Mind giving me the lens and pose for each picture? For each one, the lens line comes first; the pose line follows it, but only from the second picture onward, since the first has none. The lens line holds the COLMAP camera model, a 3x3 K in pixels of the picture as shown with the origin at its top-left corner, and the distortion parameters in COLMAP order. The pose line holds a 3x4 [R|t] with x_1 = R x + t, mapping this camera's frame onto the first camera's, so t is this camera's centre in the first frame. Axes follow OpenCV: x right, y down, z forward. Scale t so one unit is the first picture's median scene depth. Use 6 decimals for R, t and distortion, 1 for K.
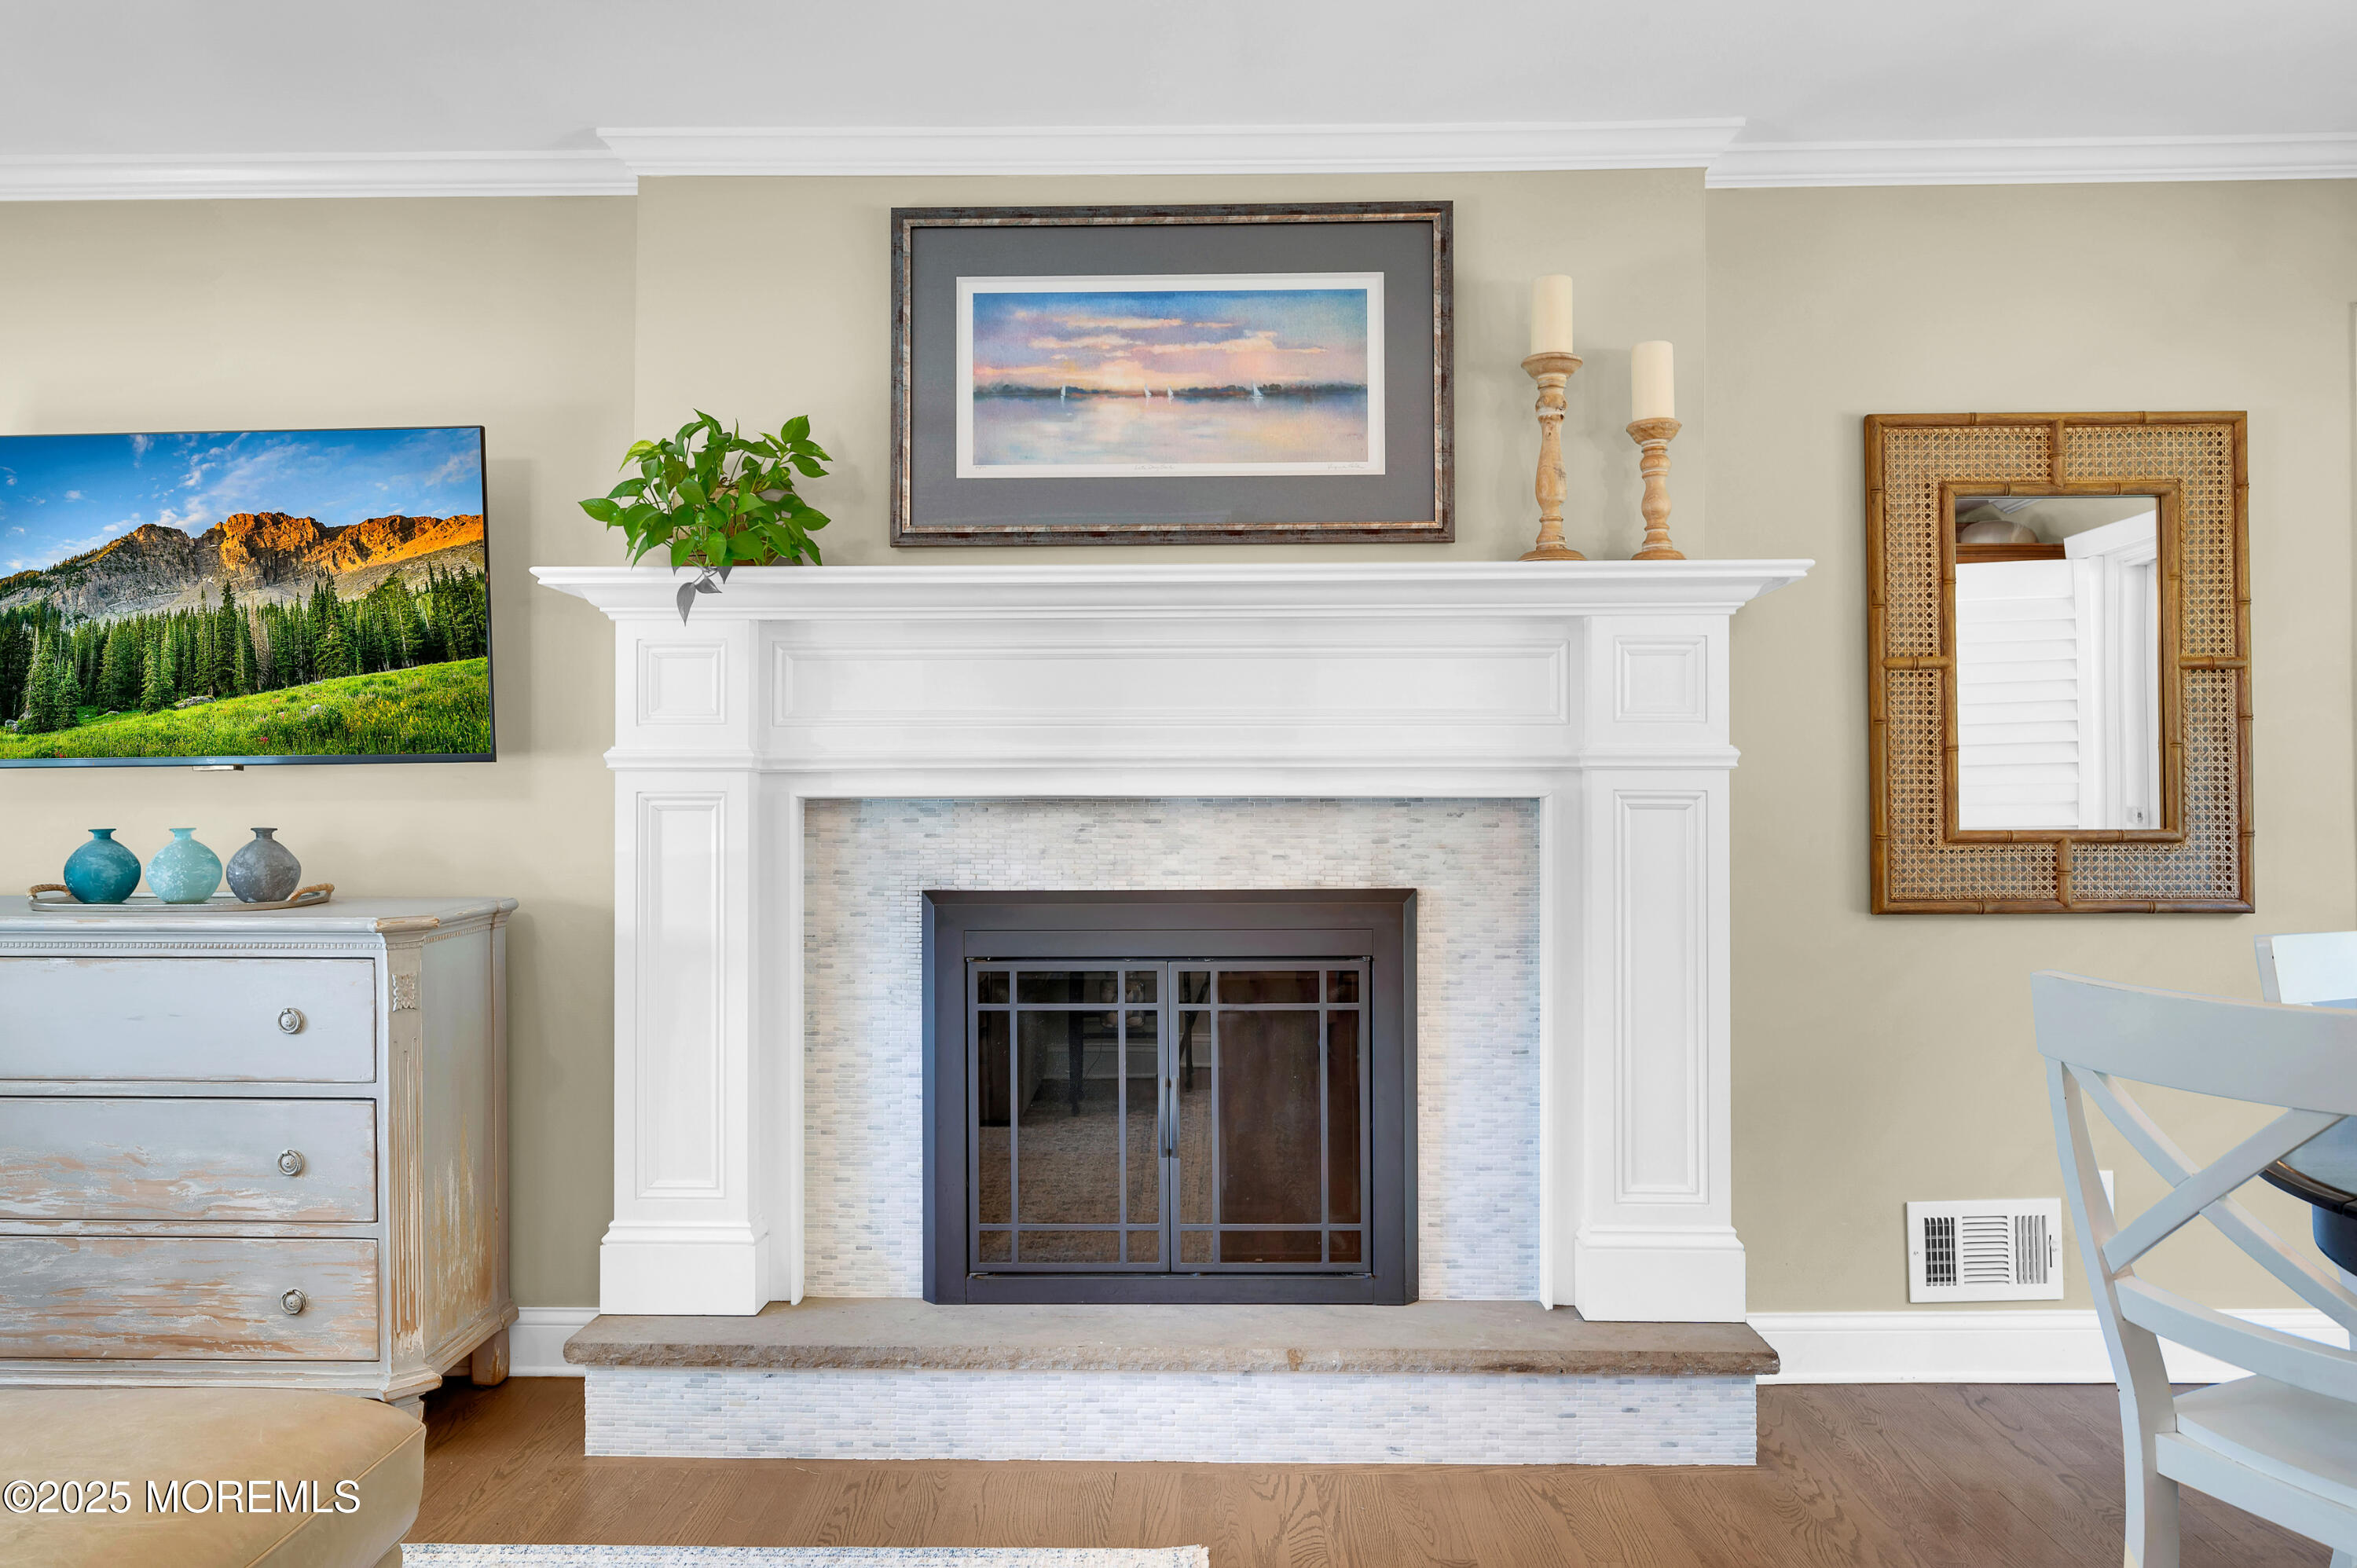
lens RADIAL K [[1668.9, 0, 1182.5], [0, 1668.9, 791.0], [0, 0, 1]] dist [-0.008856, 0.007606]
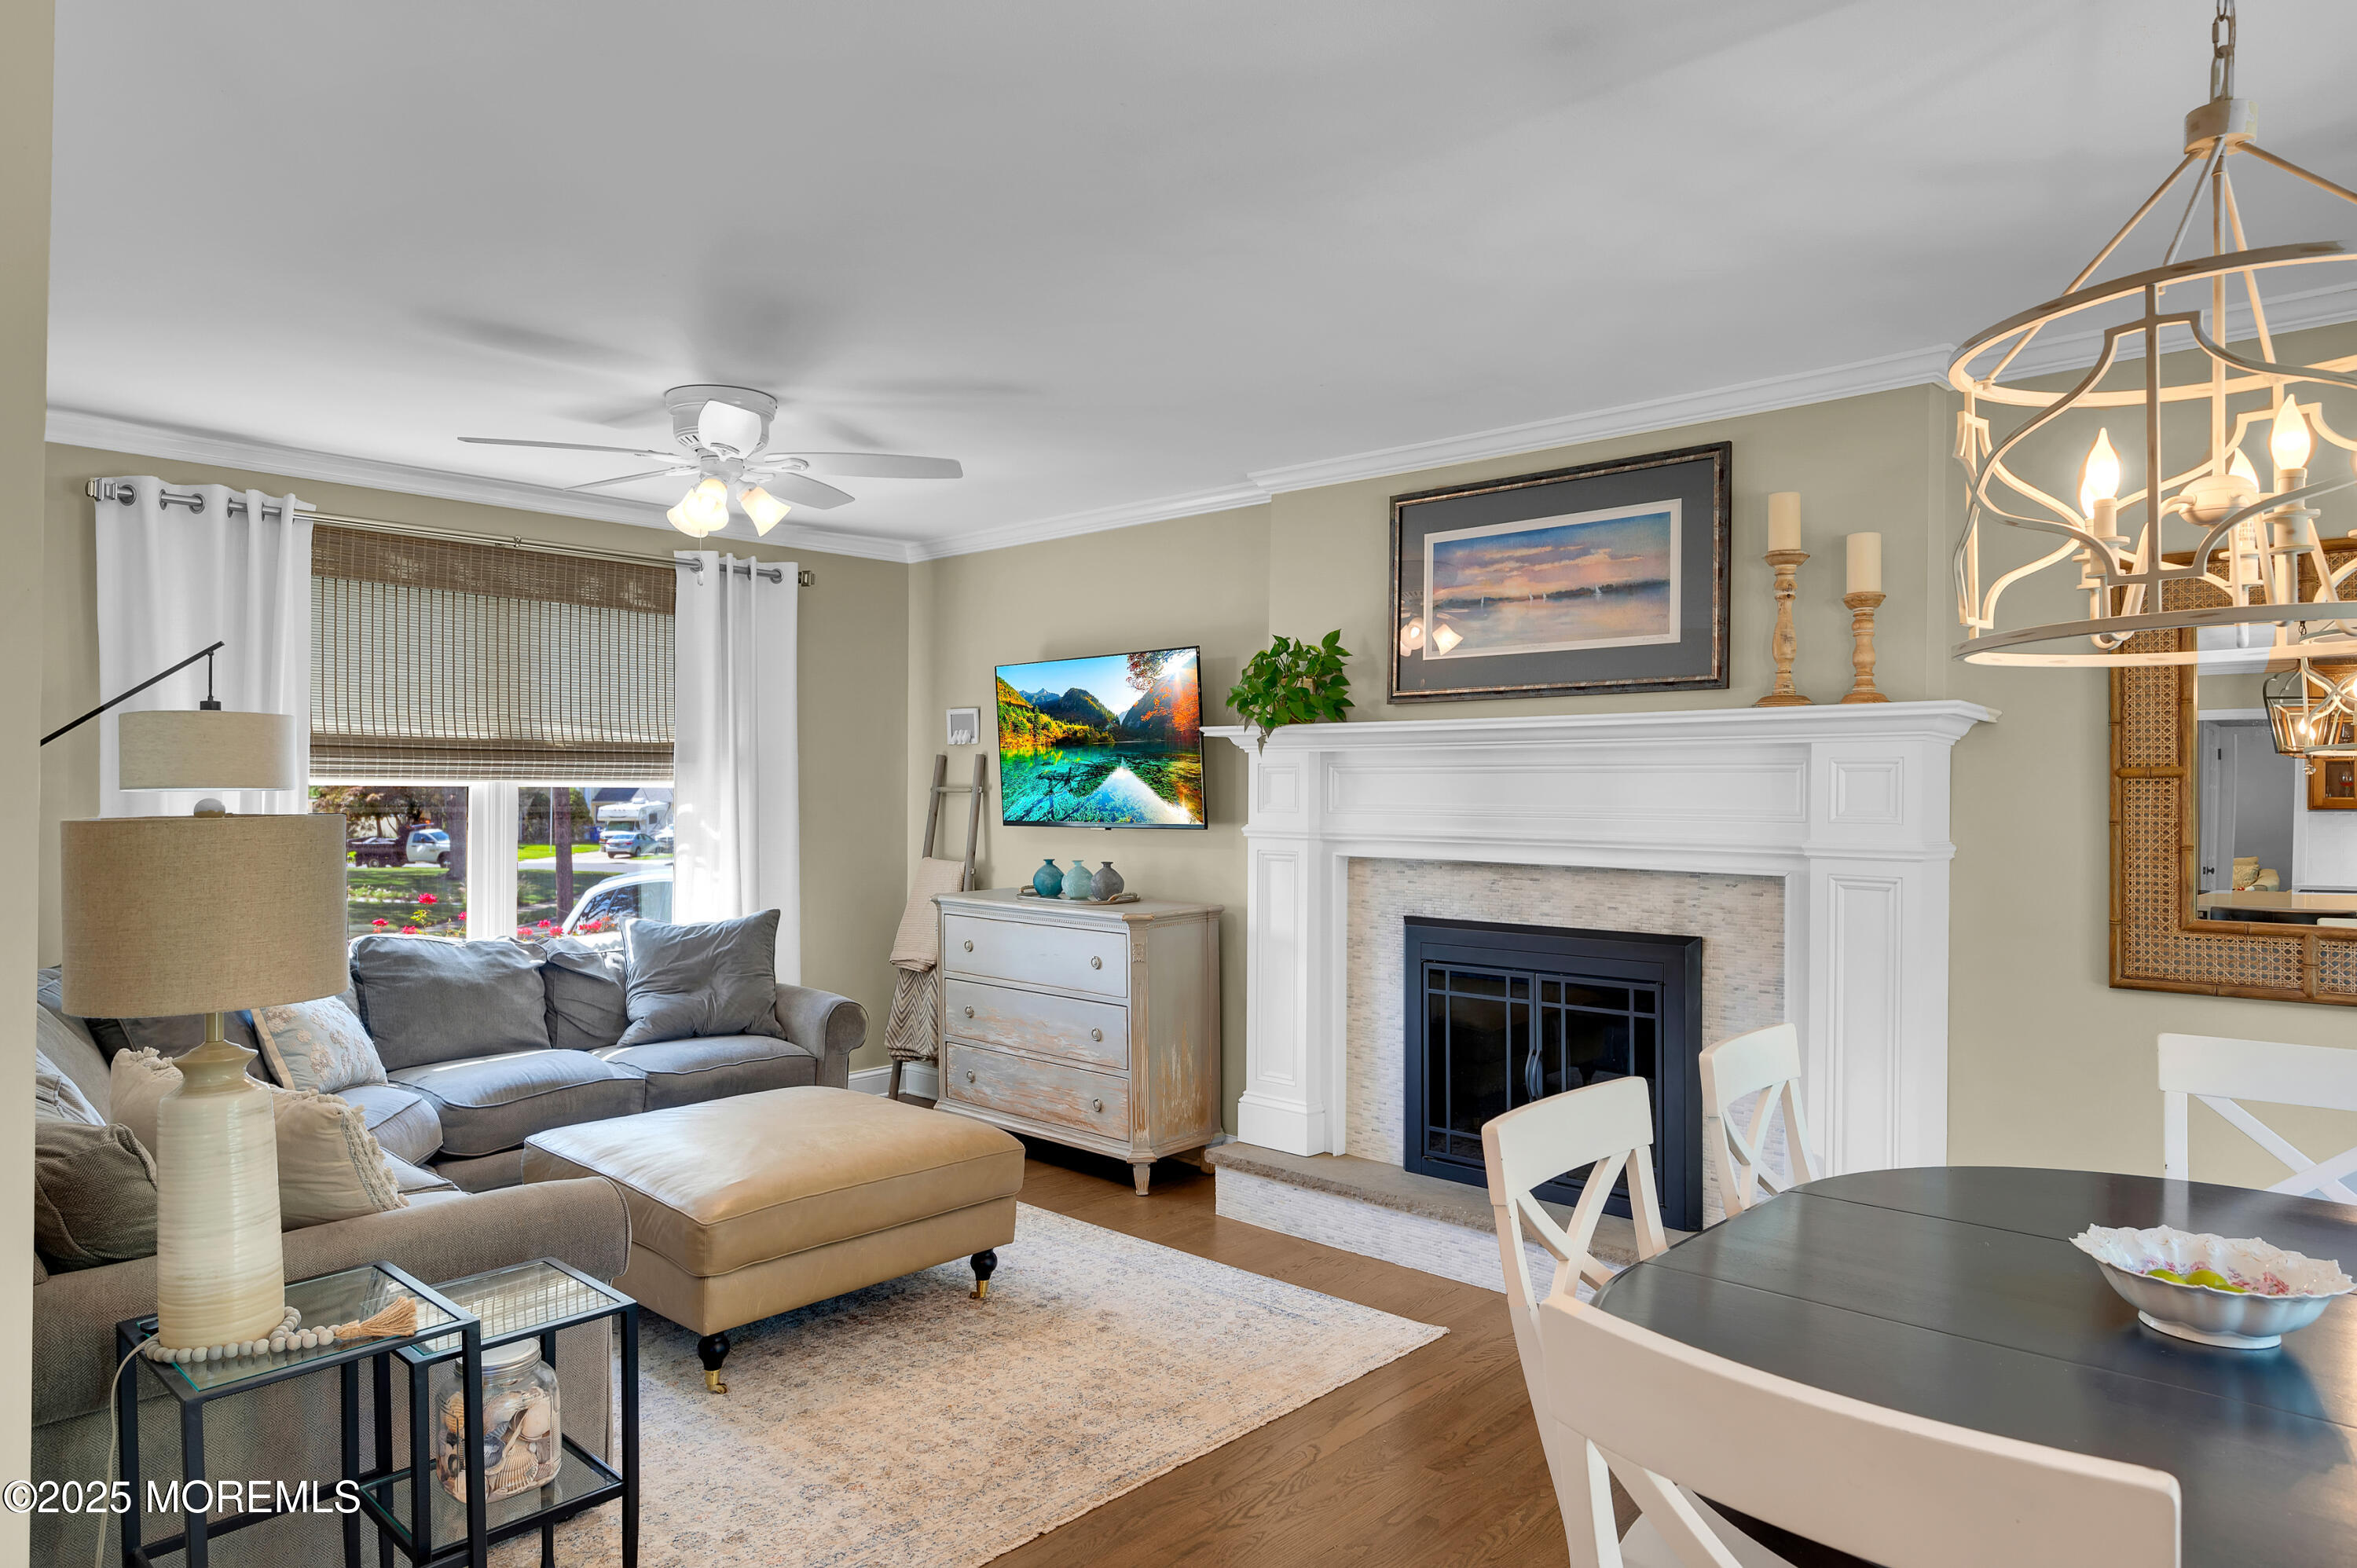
lens RADIAL K [[1469.2, 0, 1174.0], [0, 1469.2, 781.4], [0, 0, 1]] dist [-0.009064, -0.001314]
pose [[0.740641, 0.003106, -0.671893, 0.637713], [-0.002567, 0.999995, 0.001794, -0.072840], [0.671896, 0.000396, 0.740646, -0.208101]]
